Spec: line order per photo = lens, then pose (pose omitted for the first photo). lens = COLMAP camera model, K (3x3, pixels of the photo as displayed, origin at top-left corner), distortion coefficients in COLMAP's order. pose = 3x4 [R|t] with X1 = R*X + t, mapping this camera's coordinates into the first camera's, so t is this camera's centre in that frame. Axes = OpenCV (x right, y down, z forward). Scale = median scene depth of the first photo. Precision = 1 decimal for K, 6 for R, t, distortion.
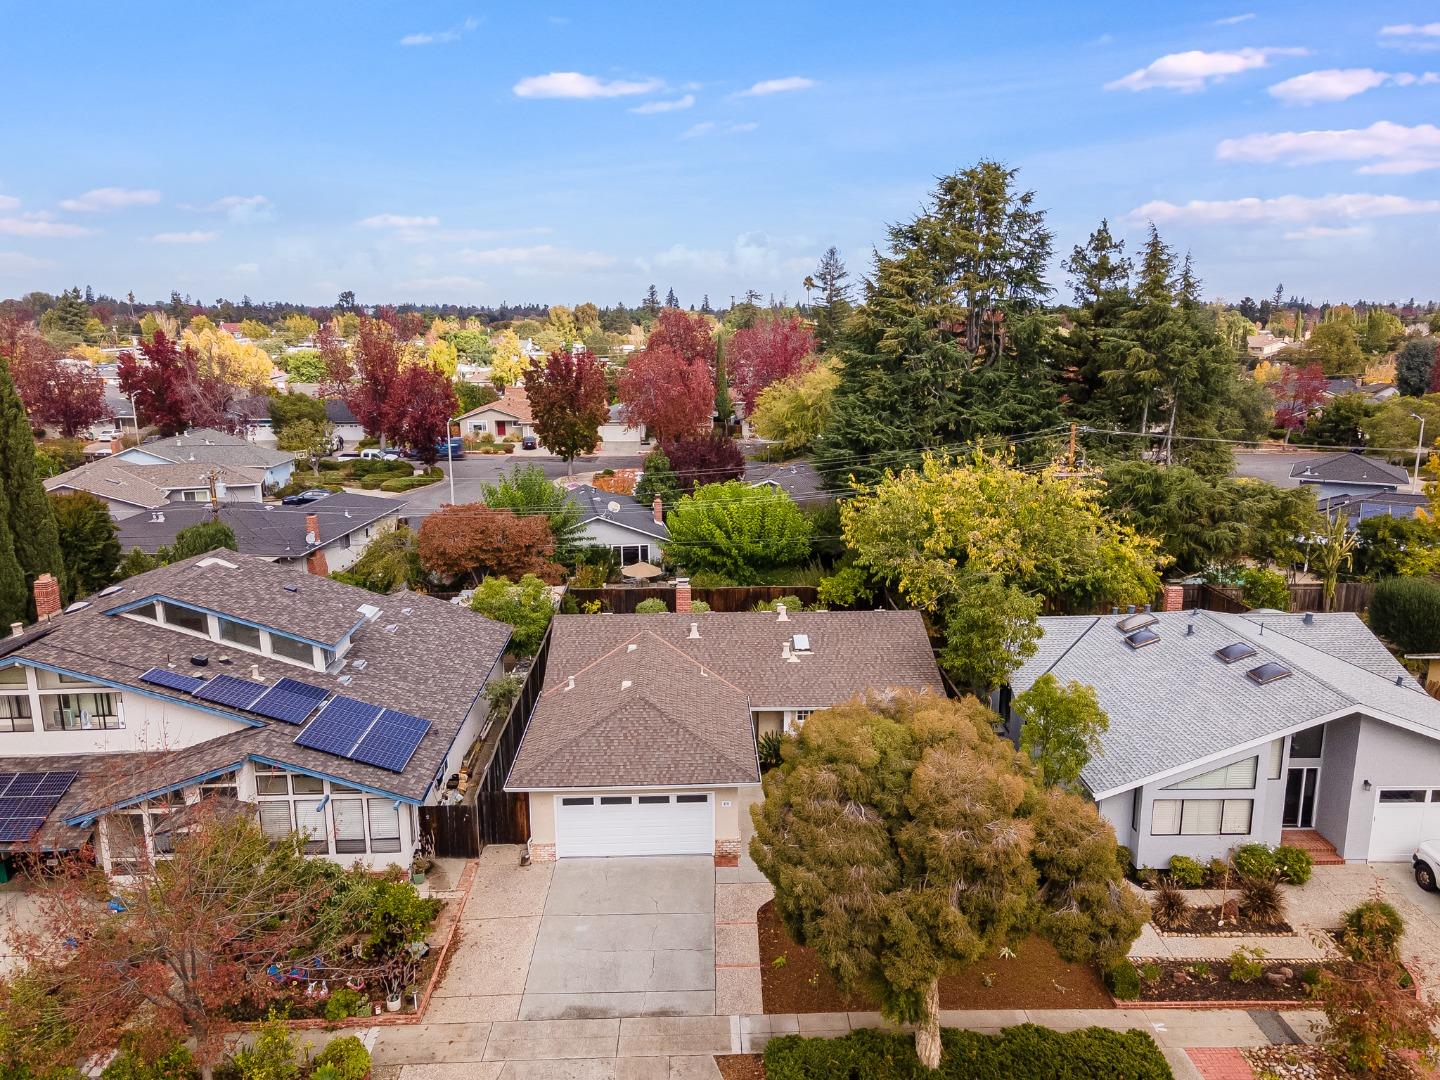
lens RADIAL K [[1053.9, 0, 720.0], [0, 1053.9, 540.0], [0, 0, 1]] dist [0.051323, 0.001217]
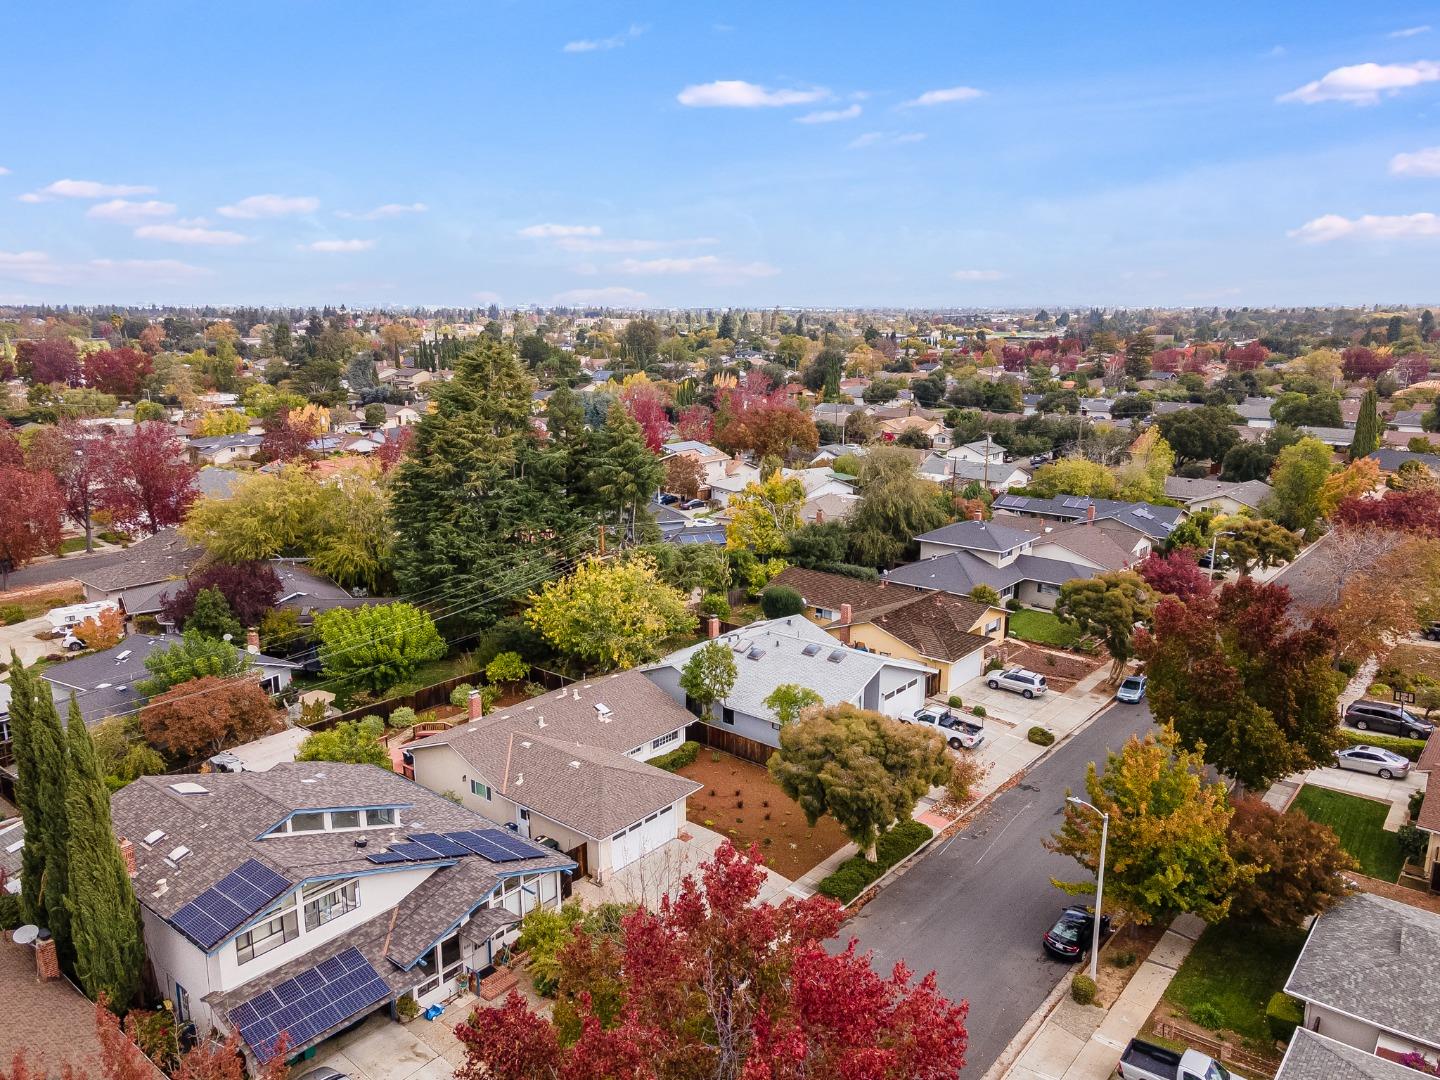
lens RADIAL K [[1053.9, 0, 720.0], [0, 1053.9, 540.0], [0, 0, 1]] dist [0.051323, 0.001217]
pose [[0.662600, -0.160237, 0.731632, -1.148929], [0.159920, 0.984587, 0.070806, -0.292179], [-0.731701, 0.070087, 0.678013, -0.254231]]
